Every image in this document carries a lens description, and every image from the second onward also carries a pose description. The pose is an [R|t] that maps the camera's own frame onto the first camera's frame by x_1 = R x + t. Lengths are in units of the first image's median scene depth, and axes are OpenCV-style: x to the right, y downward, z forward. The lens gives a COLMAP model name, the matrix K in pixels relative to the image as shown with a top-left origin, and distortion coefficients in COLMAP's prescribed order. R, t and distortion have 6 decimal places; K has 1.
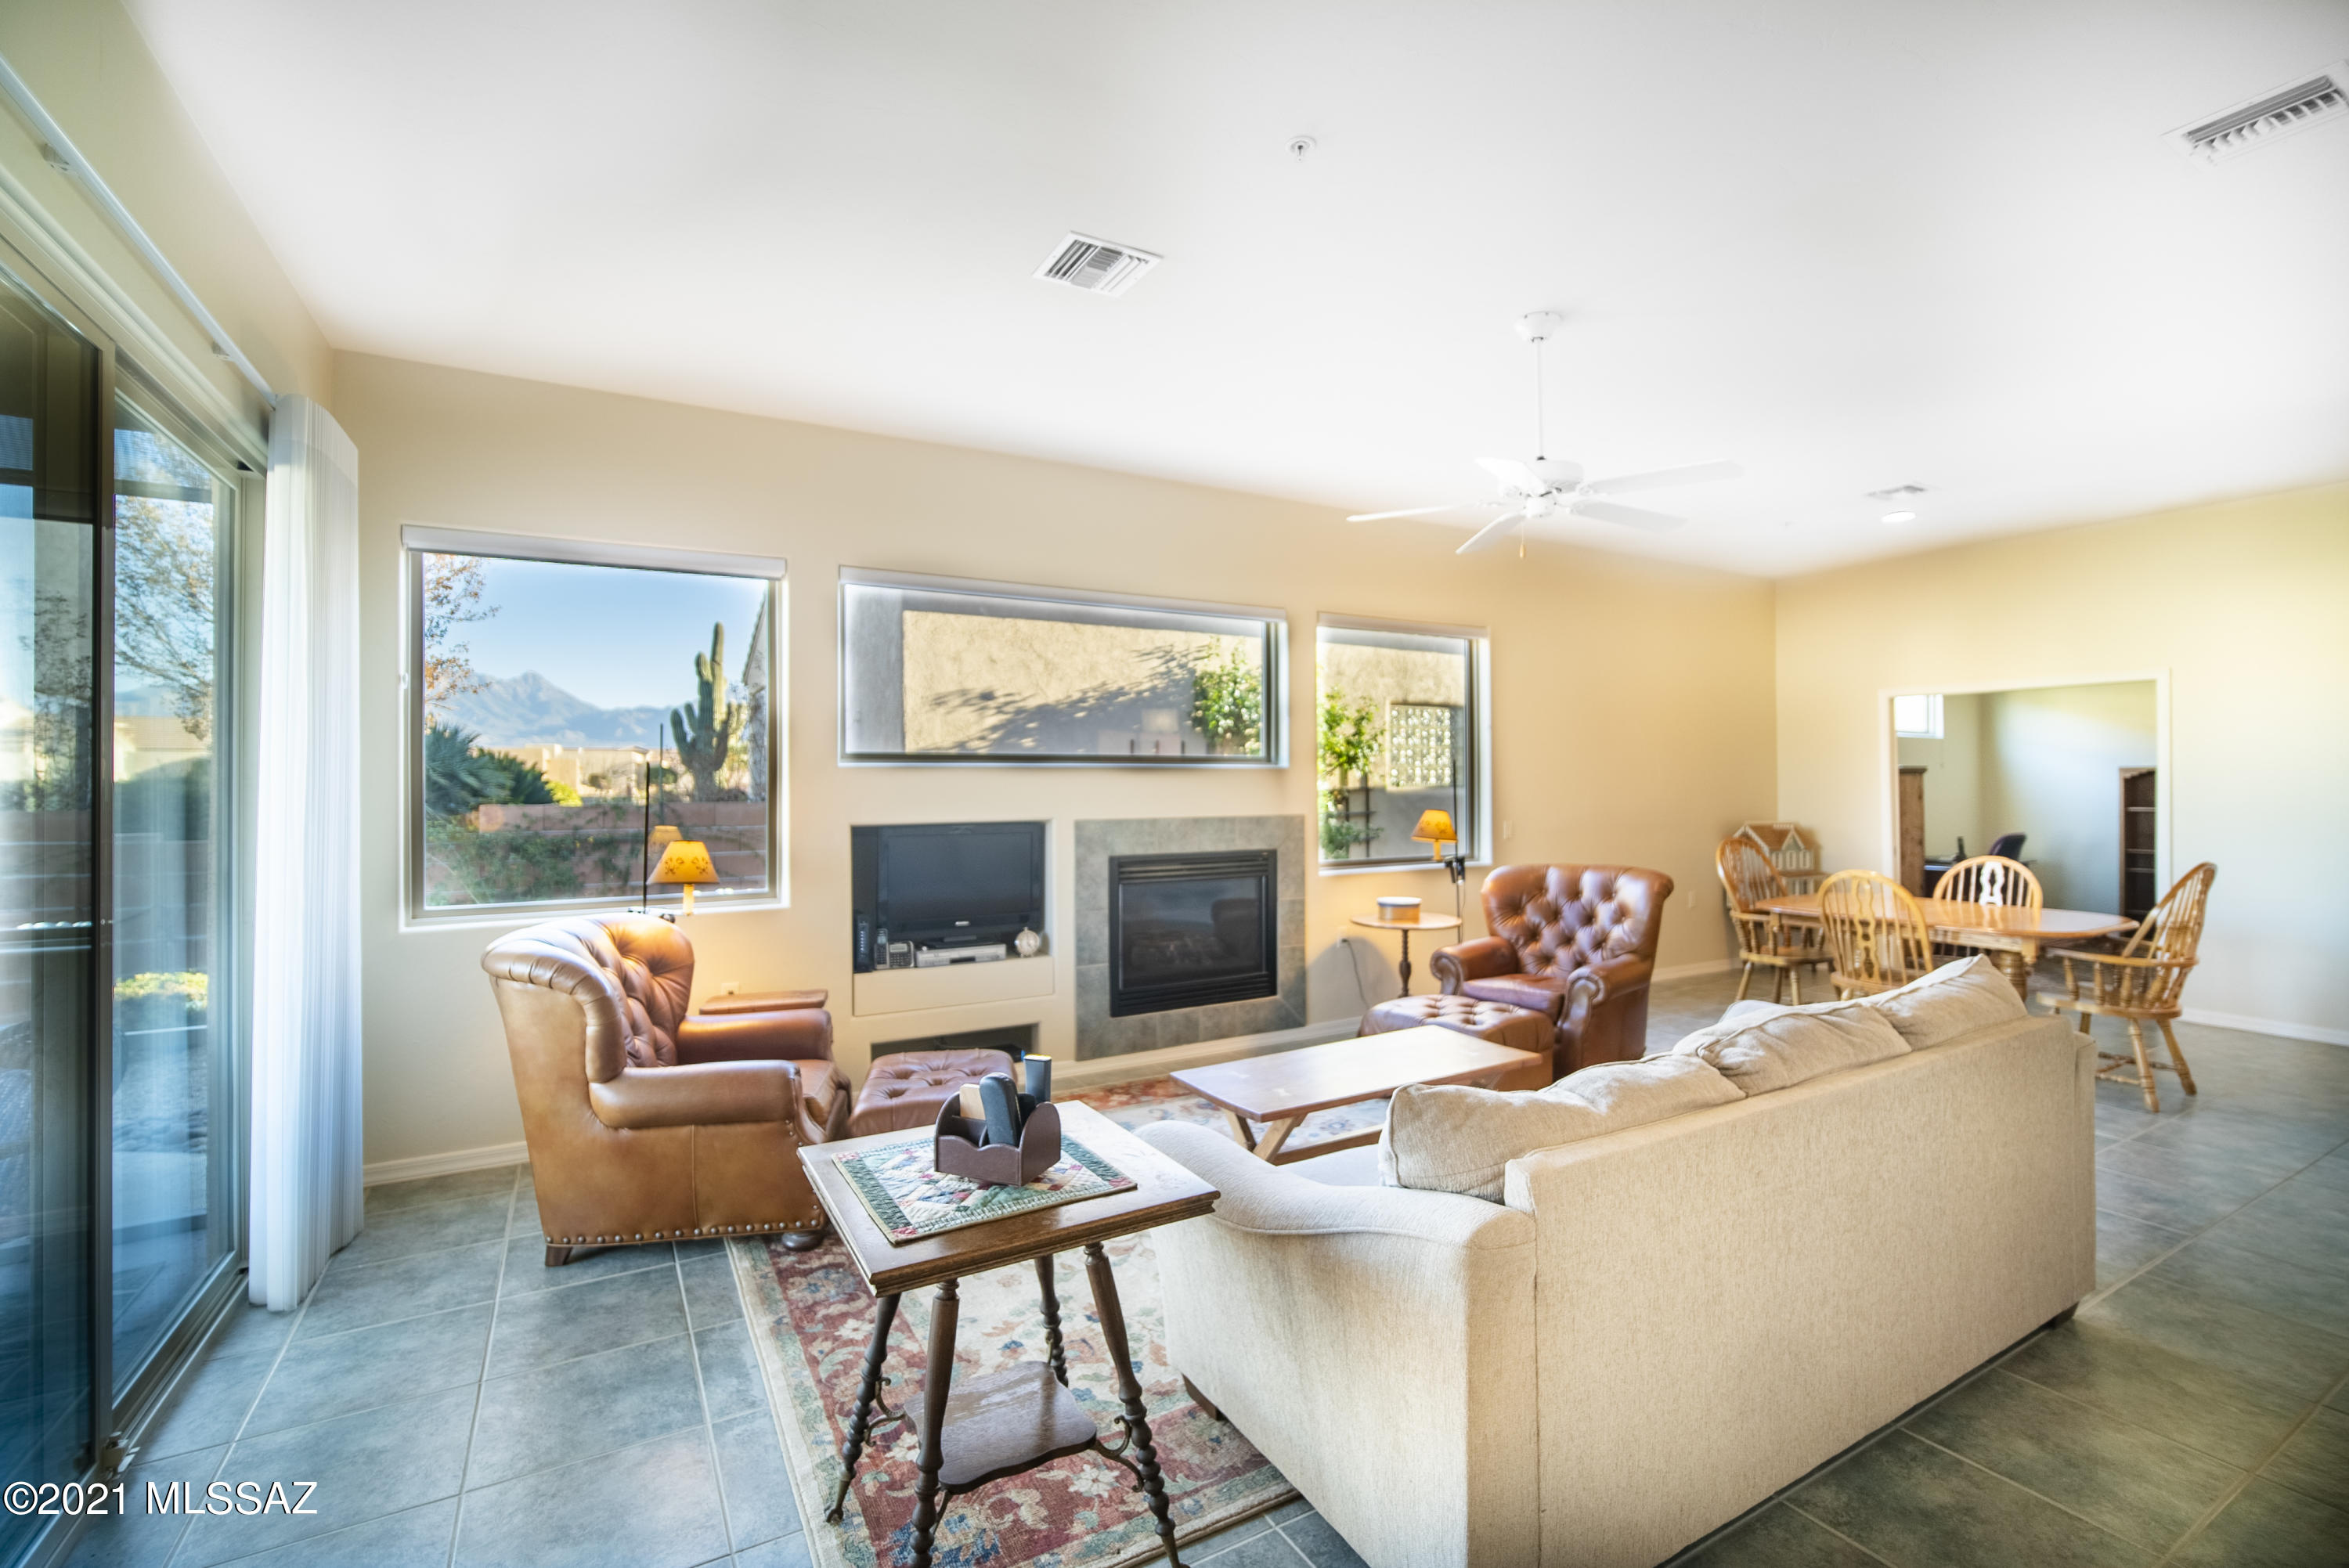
lens RADIAL K [[1040.3, 0, 1185.5], [0, 1040.3, 770.7], [0, 0, 1]] dist [-0.018927, 0.001368]
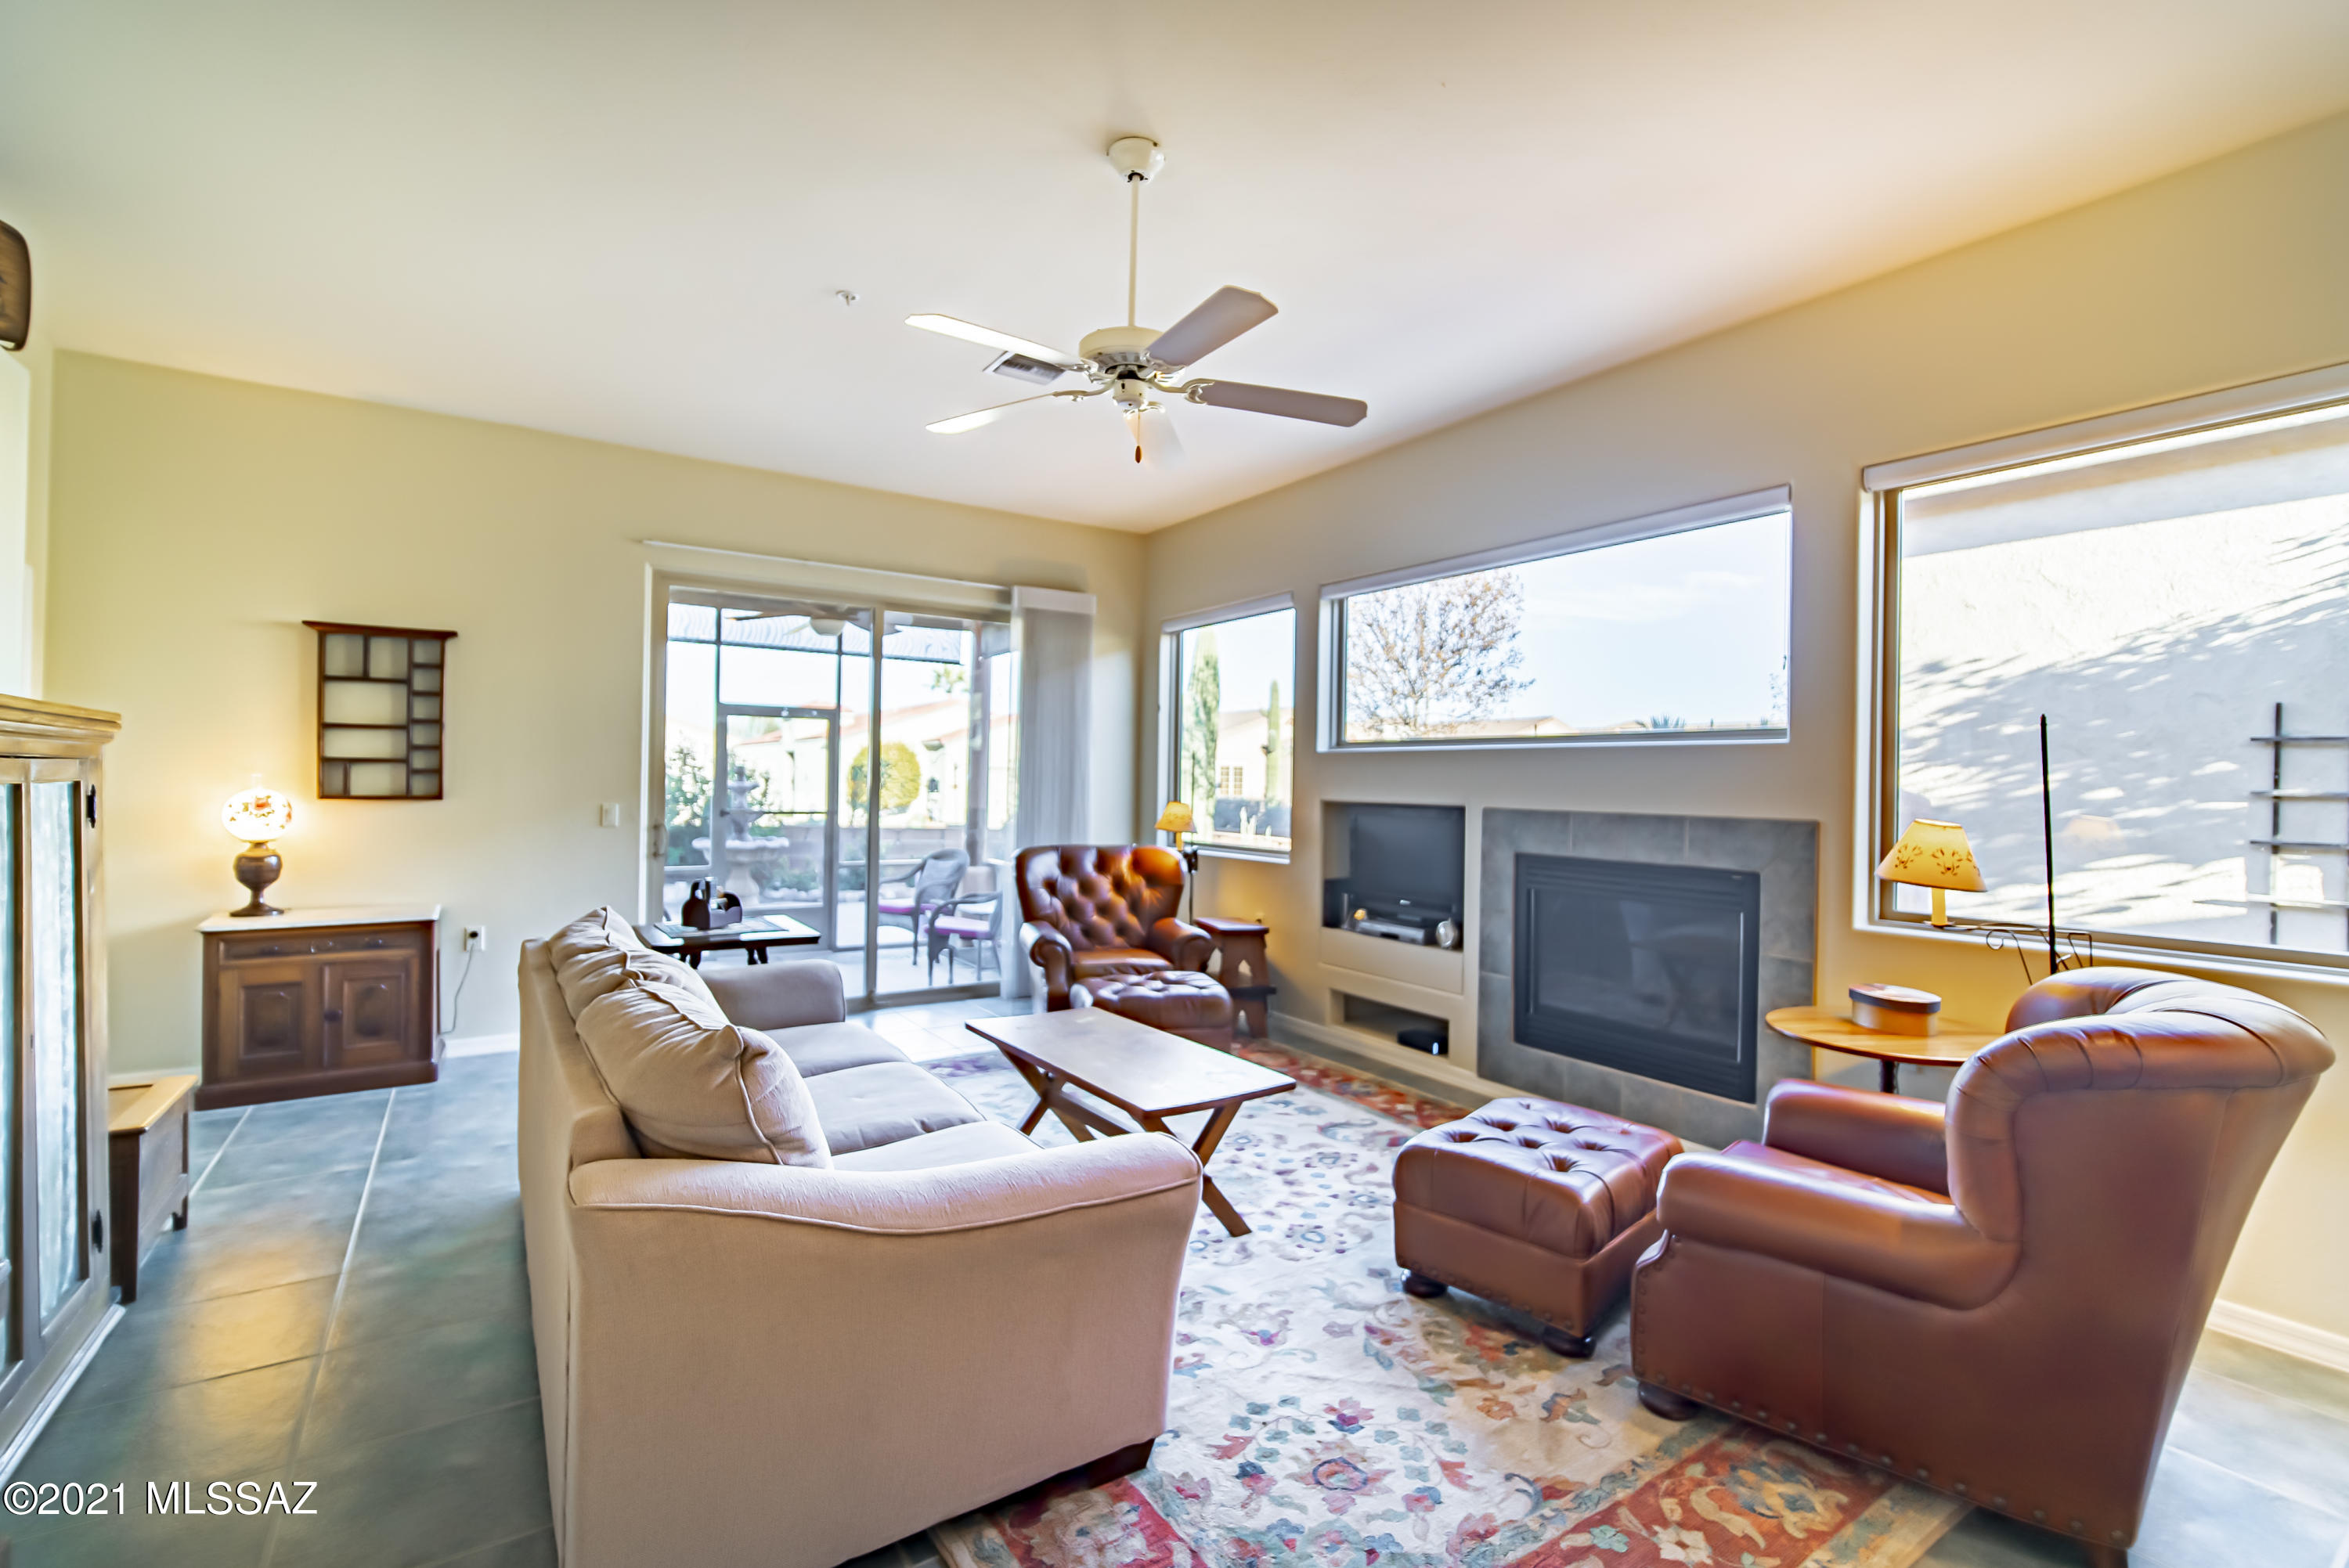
lens RADIAL K [[1040.3, 0, 1172.6], [0, 1040.3, 783.5], [0, 0, 1]] dist [-0.018927, 0.001368]
pose [[0.071093, 0.001205, -0.997469, 0.755694], [-0.019825, 0.999803, -0.000205, 0.032087], [0.997273, 0.019789, 0.071103, 0.660917]]
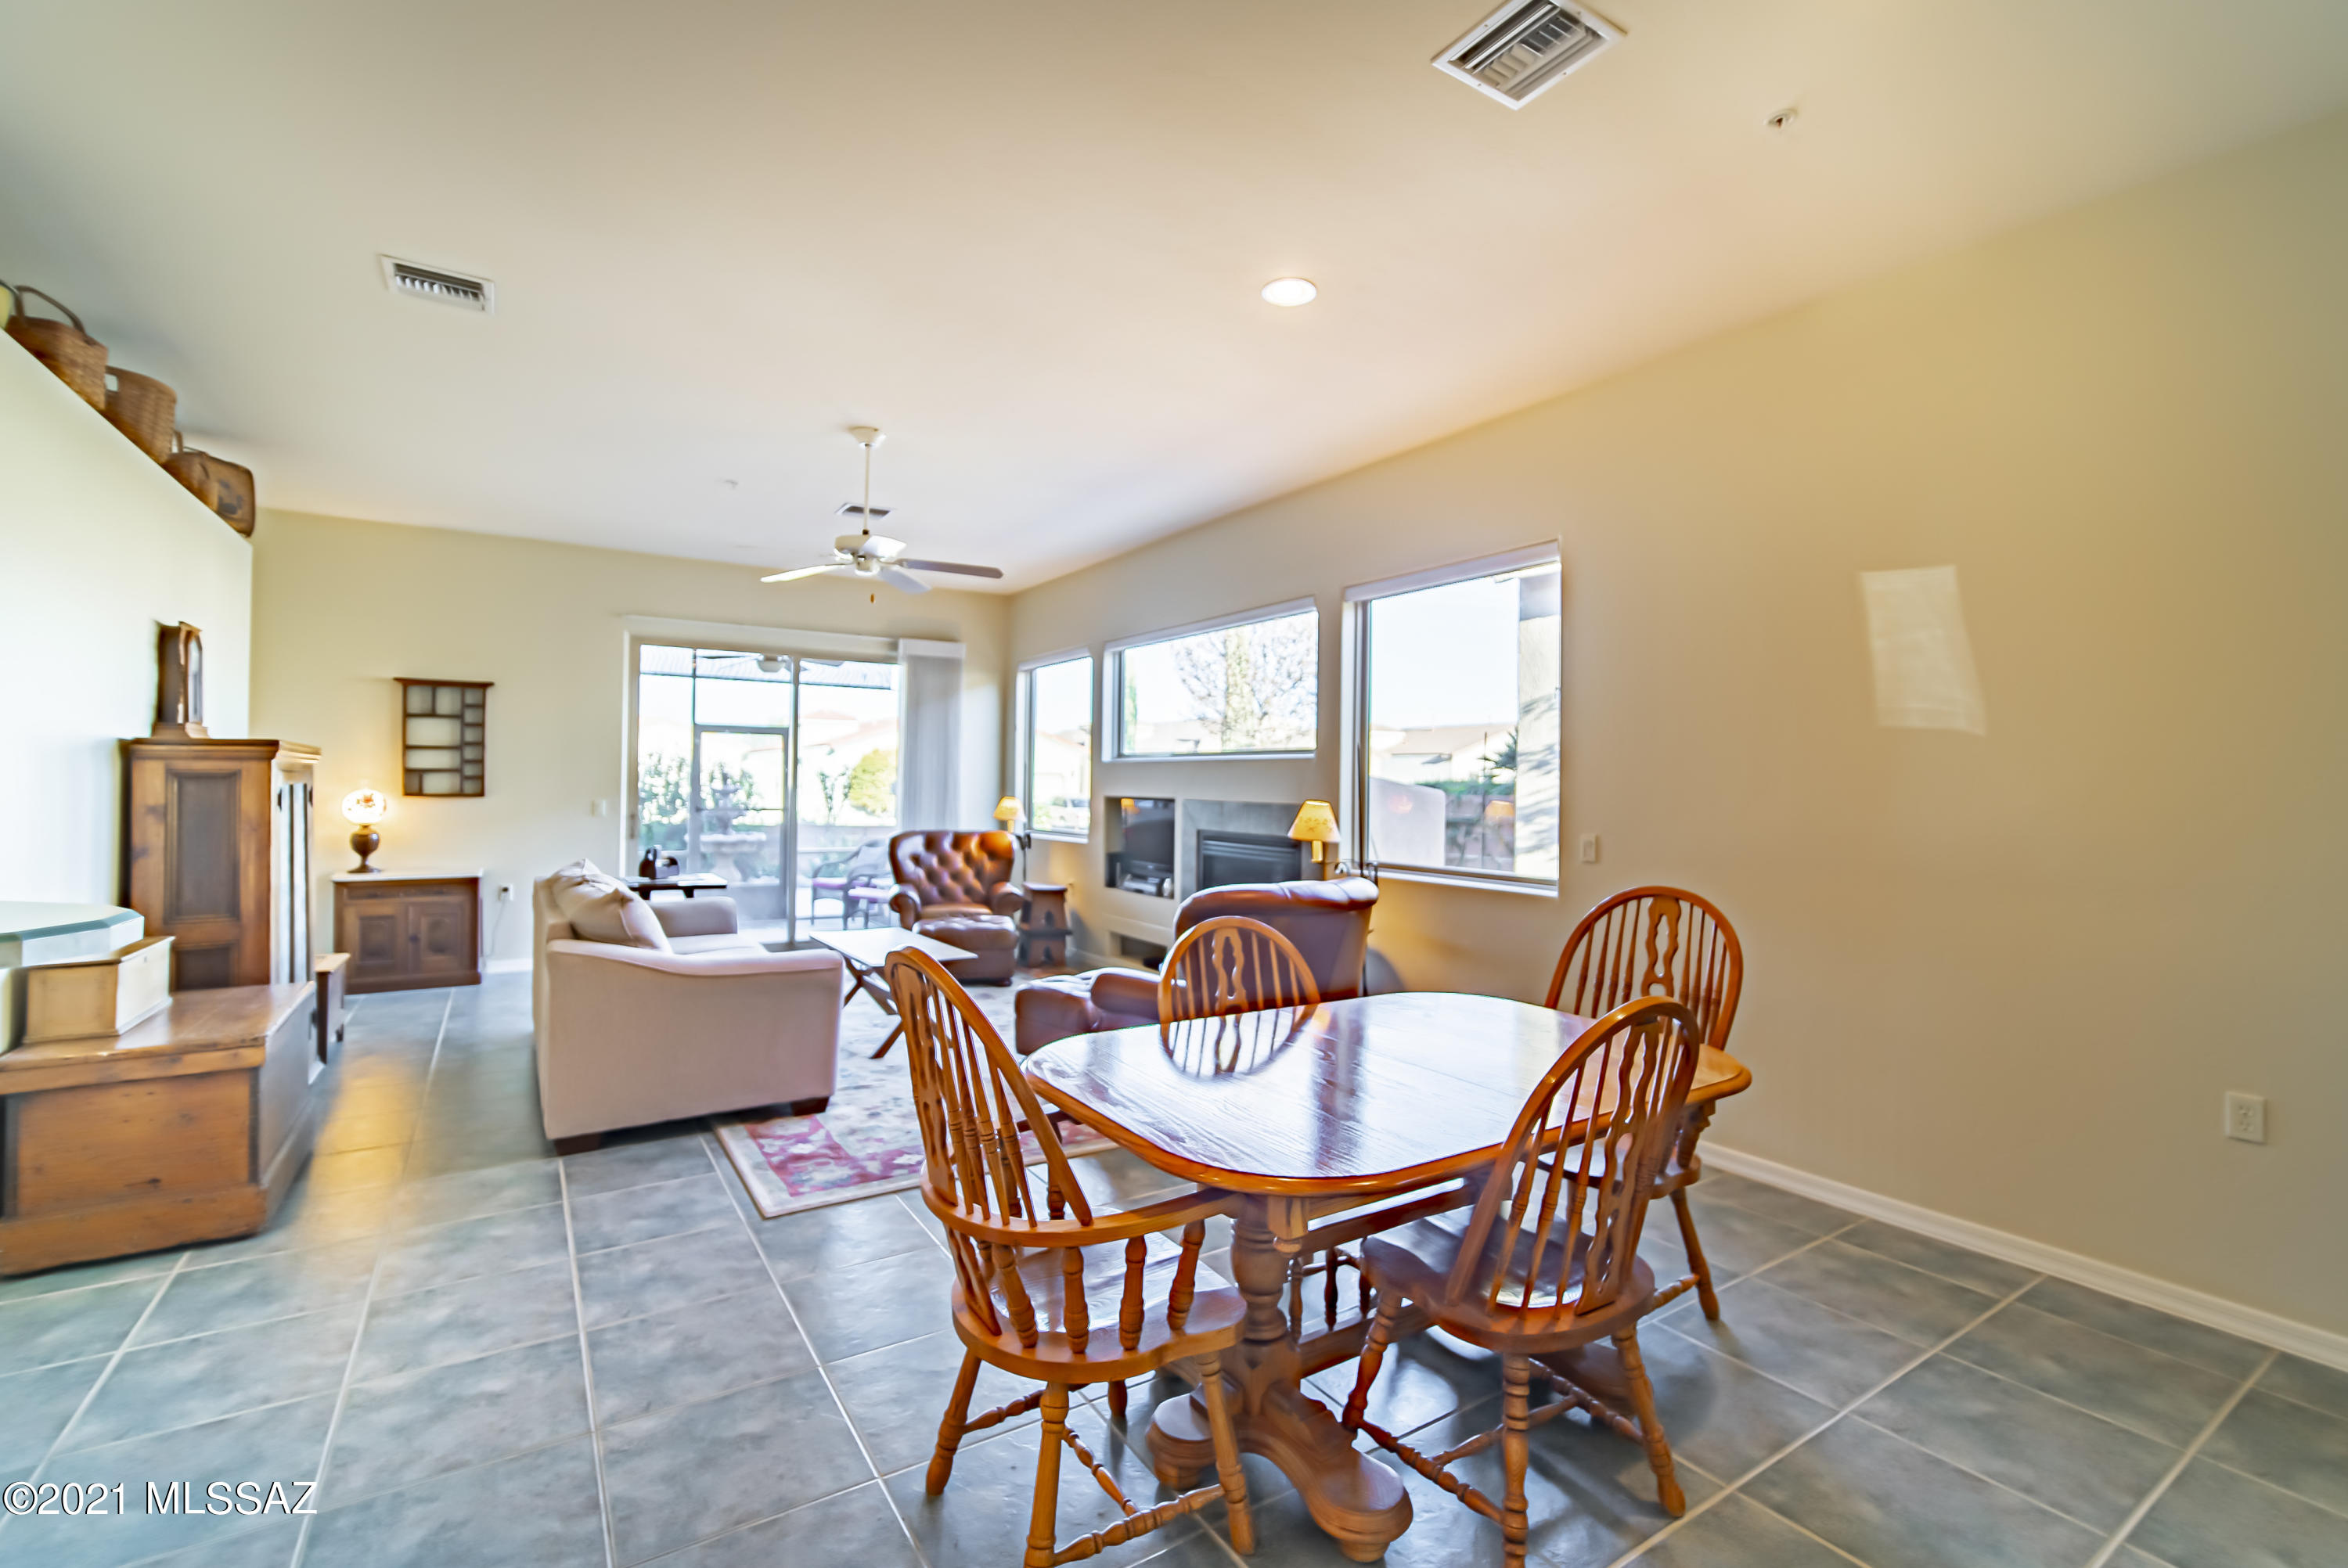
lens RADIAL K [[1039.9, 0, 1174.9], [0, 1039.9, 788.7], [0, 0, 1]] dist [-0.018927, 0.001368]
pose [[0.052783, 0.001722, -0.998605, 1.188682], [-0.016958, 0.999856, 0.000828, 0.032141], [0.998462, 0.016891, 0.052804, 0.908345]]
